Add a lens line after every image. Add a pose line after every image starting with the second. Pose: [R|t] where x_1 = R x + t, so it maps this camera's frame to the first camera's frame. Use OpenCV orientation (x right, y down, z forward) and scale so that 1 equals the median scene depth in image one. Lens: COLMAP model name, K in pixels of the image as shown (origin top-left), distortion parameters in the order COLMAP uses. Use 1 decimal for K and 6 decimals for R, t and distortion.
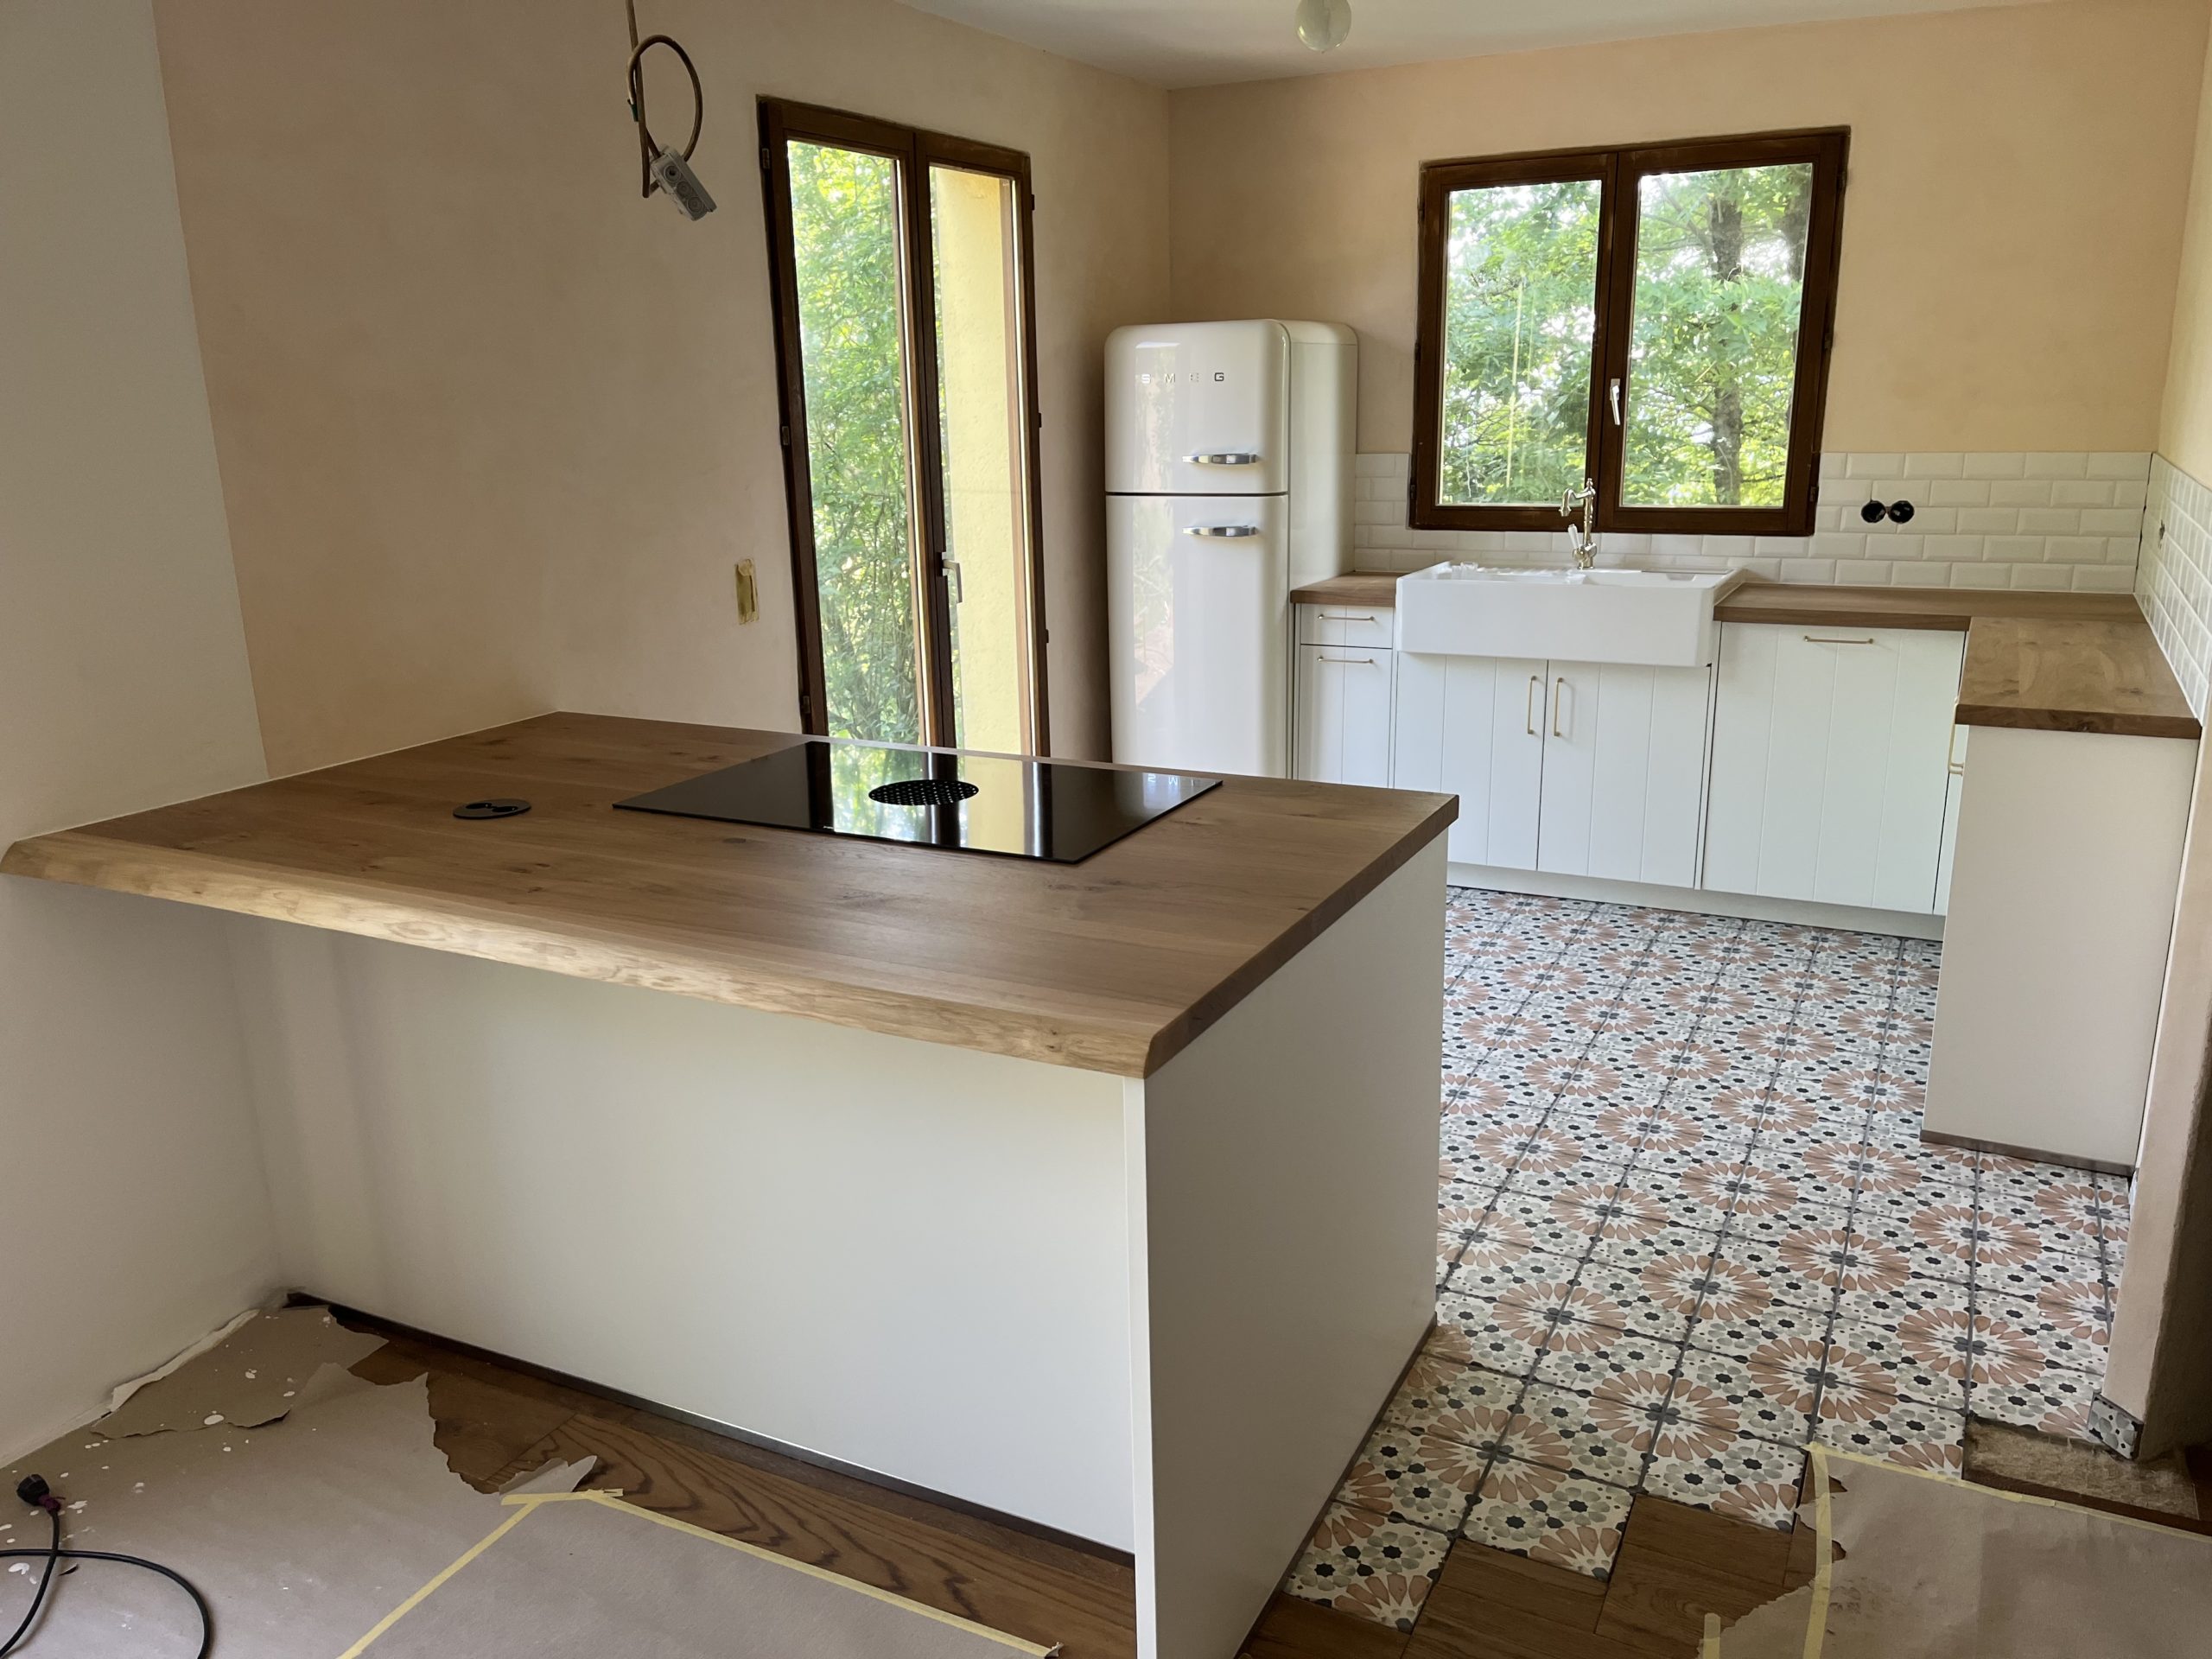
lens RADIAL K [[1680.6, 0, 1112.2], [0, 1680.6, 835.0], [0, 0, 1]] dist [0.068909, -0.101343]
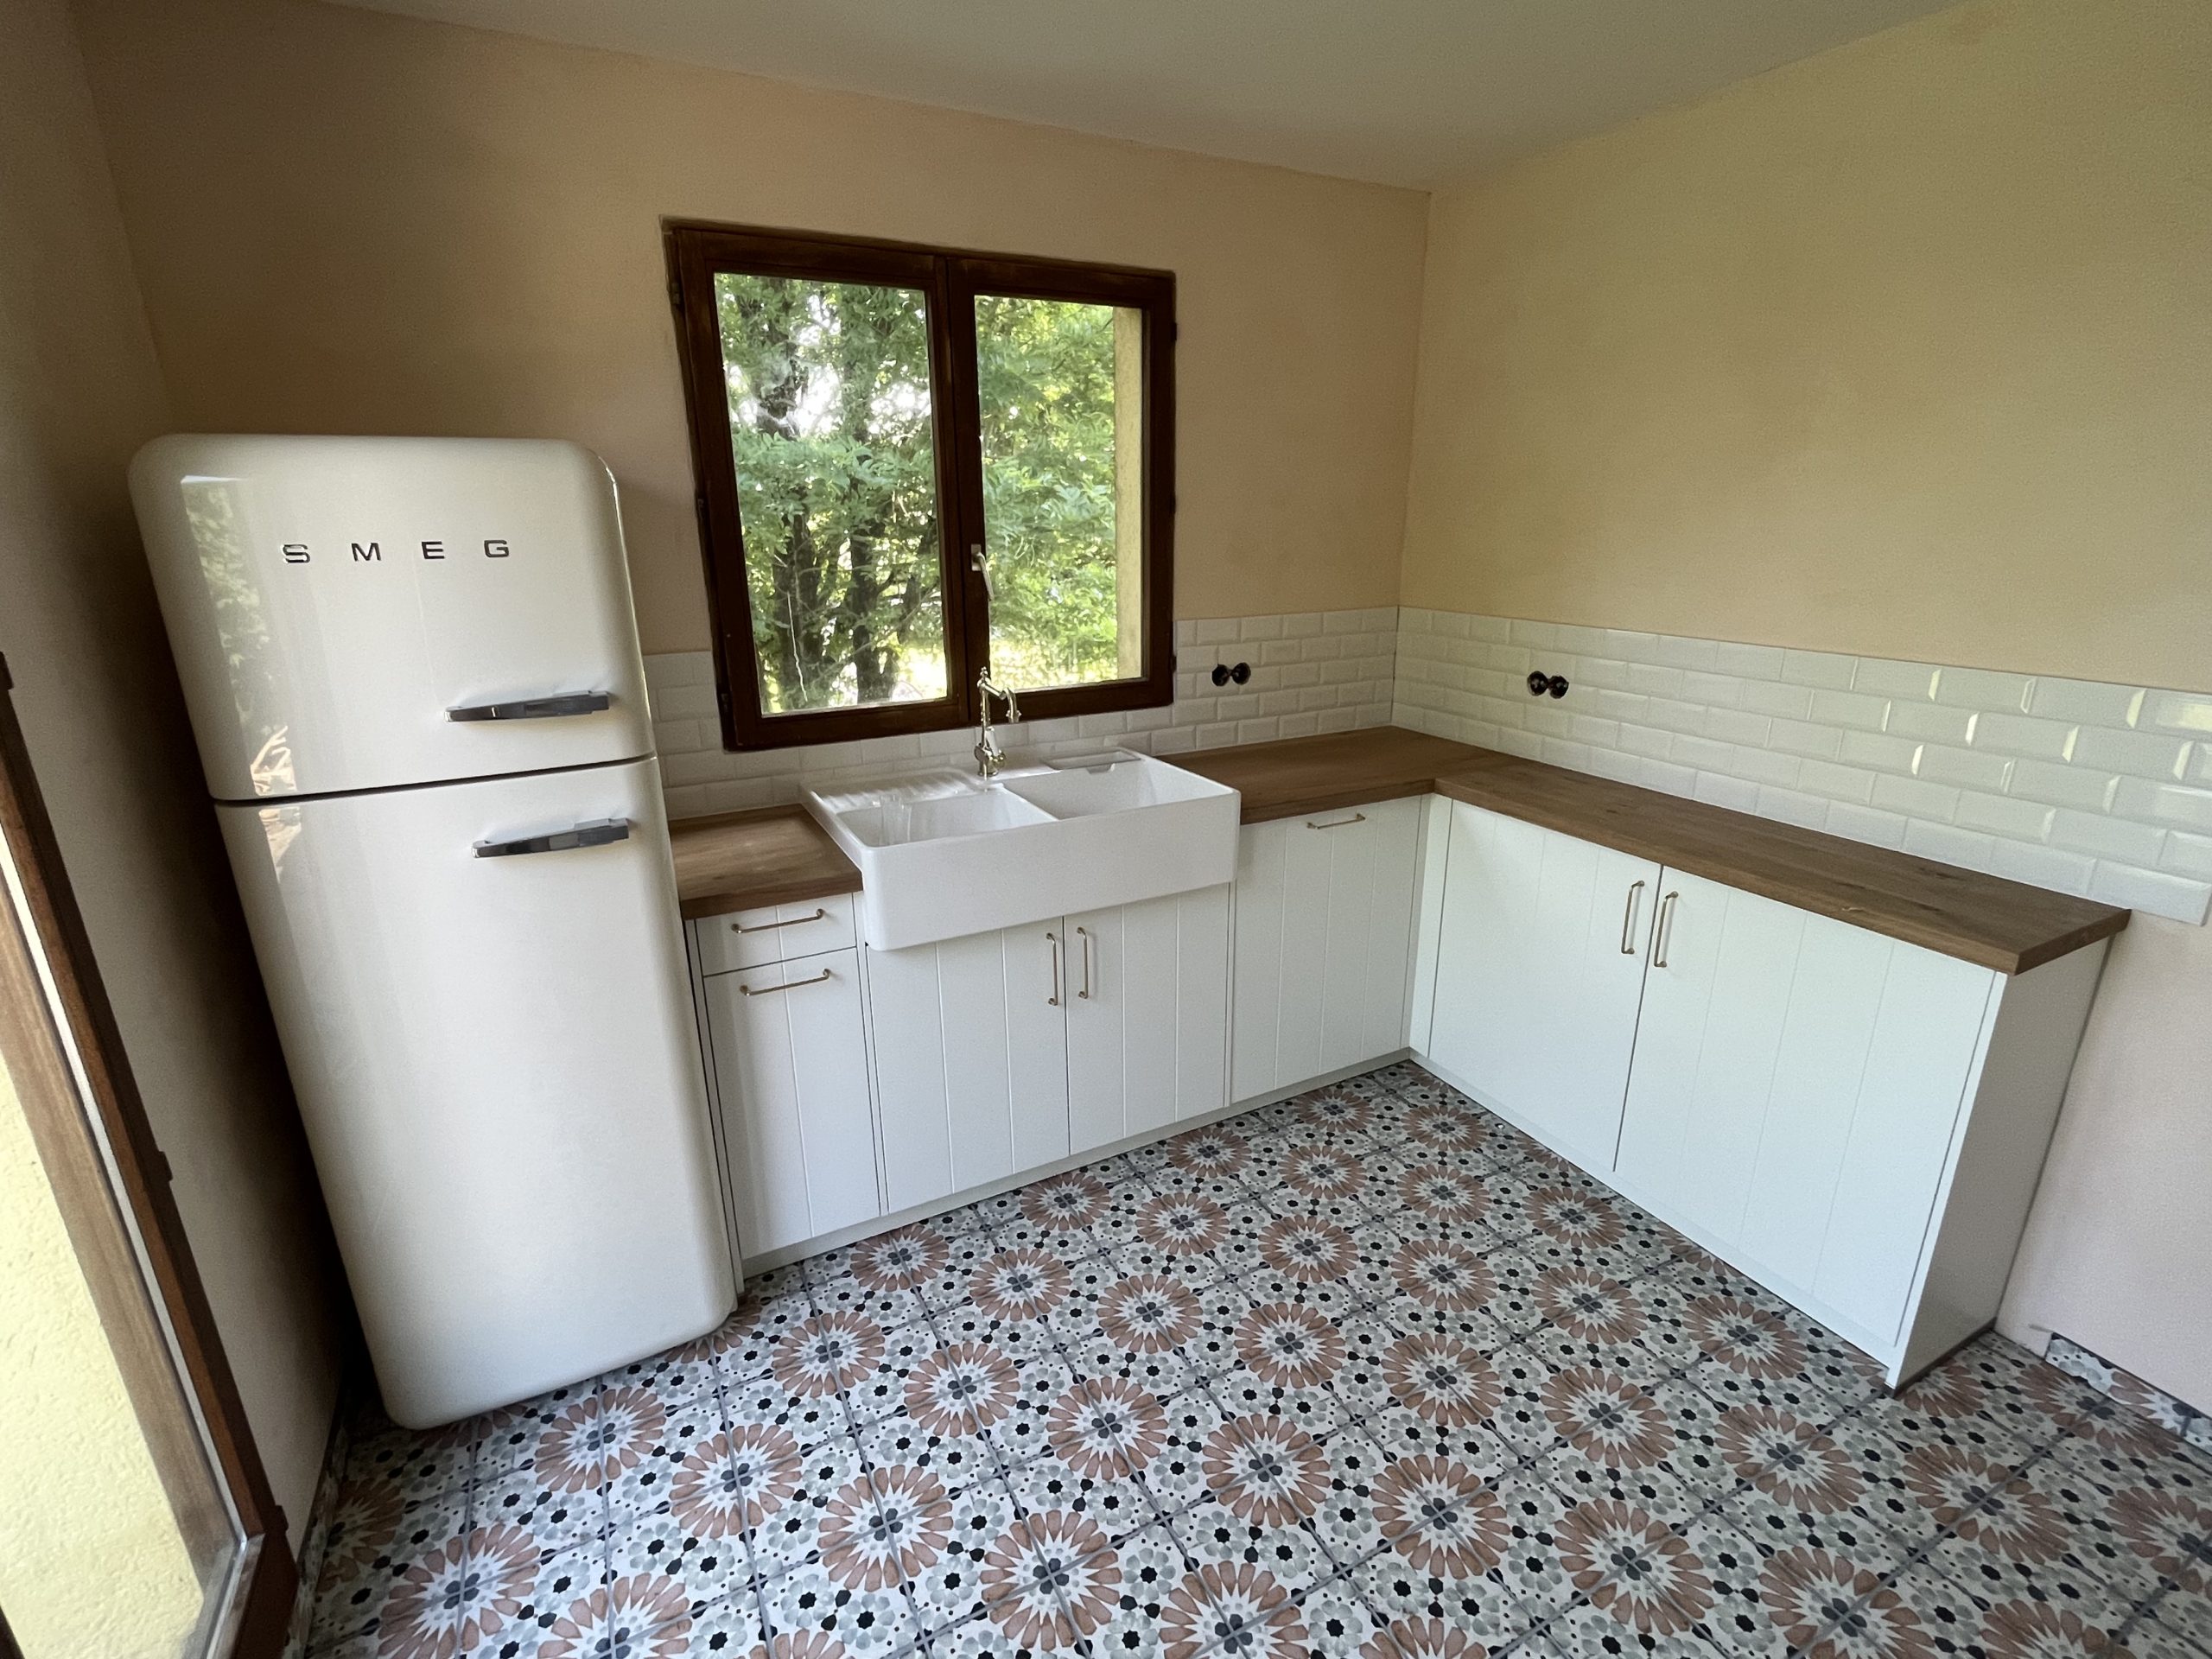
lens RADIAL K [[1029.7, 0, 1110.6], [0, 1029.7, 820.0], [0, 0, 1]] dist [-0.002357, -0.000354]
pose [[0.577433, -0.221746, 0.785748, -0.088489], [0.210575, 0.970298, 0.119080, -0.190502], [-0.788815, 0.096698, 0.606977, 0.677003]]
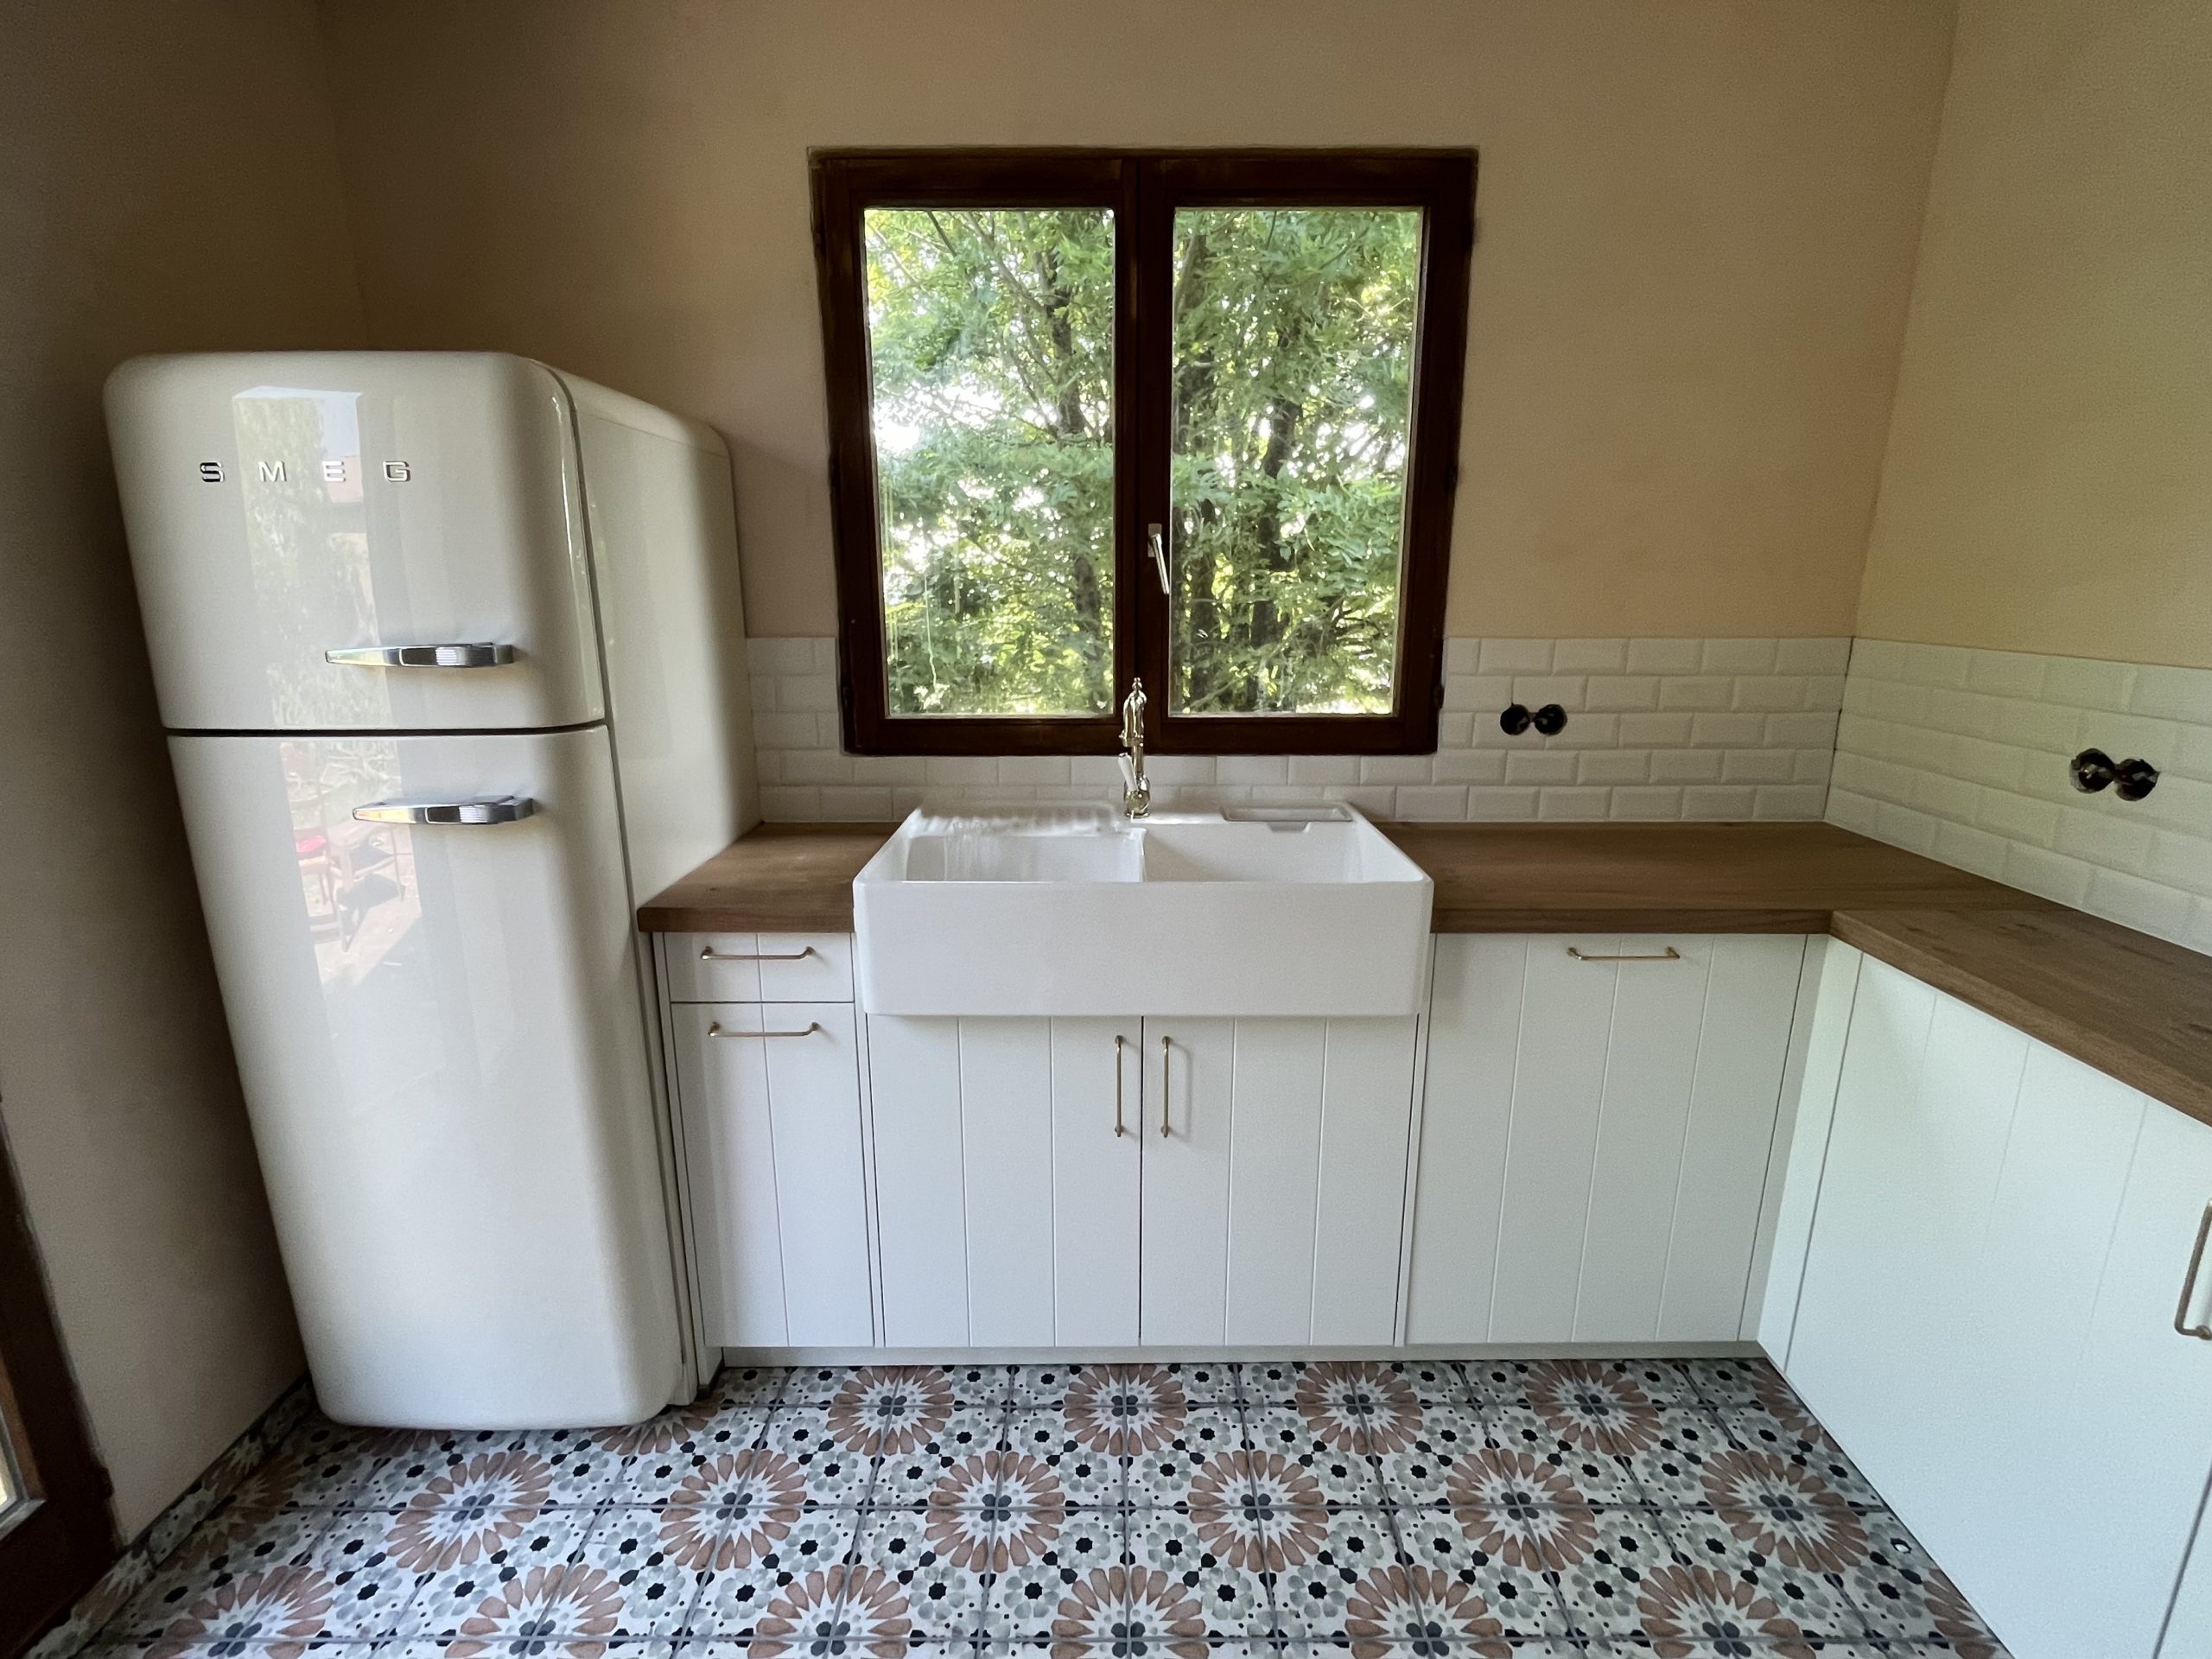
lens RADIAL K [[1029.7, 0, 1110.6], [0, 1029.7, 820.0], [0, 0, 1]] dist [-0.002357, -0.000354]
pose [[0.889588, -0.086807, 0.448439, 0.099332], [0.102151, 0.994718, -0.010088, -0.159084], [-0.445194, 0.054782, 0.893757, 0.681725]]
